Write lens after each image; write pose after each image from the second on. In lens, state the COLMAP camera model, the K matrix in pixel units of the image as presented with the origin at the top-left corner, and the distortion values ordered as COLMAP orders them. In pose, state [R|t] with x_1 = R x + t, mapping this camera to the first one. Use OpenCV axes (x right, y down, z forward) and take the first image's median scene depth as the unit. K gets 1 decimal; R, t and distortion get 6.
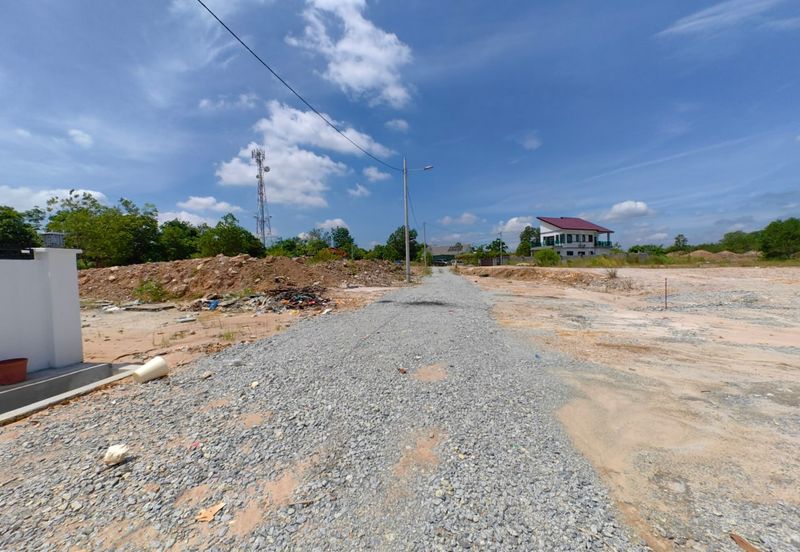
lens RADIAL K [[312.4, 0, 400.7], [0, 312.4, 272.6], [0, 0, 1]] dist [-0.000665, -0.000046]
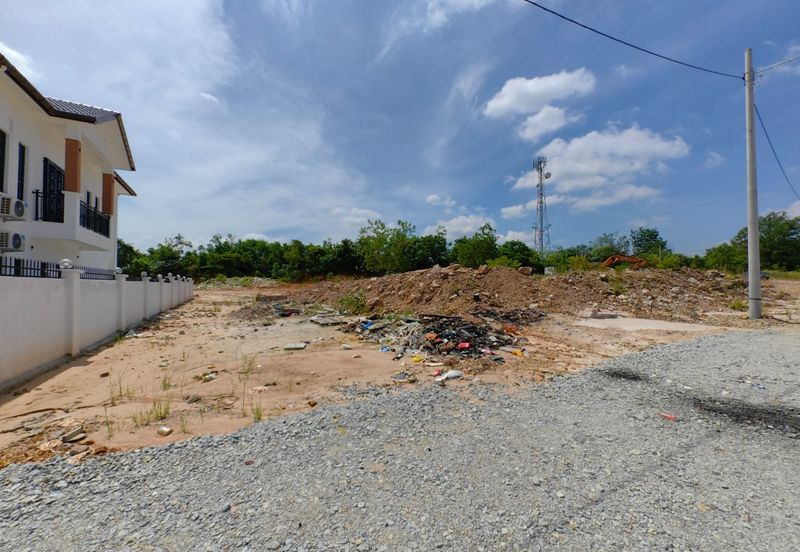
lens RADIAL K [[312.4, 0, 400.7], [0, 312.4, 272.6], [0, 0, 1]] dist [-0.000665, -0.000046]
pose [[0.643177, -0.005642, -0.765696, 0.014180], [-0.023238, 0.999368, -0.026883, -0.003122], [0.765364, 0.035084, 0.642640, 0.110198]]
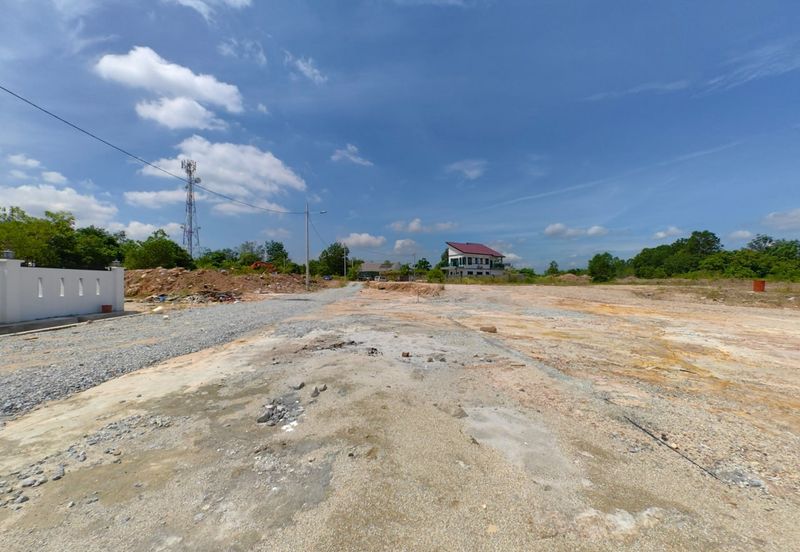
lens RADIAL K [[317.8, 0, 407.3], [0, 317.8, 276.4], [0, 0, 1]] dist [-0.000557, -0.000118]
pose [[0.981242, 0.025573, 0.191076, 0.065297], [-0.018235, 0.999031, -0.040067, 0.005411], [-0.191915, 0.035832, 0.980757, -0.170910]]
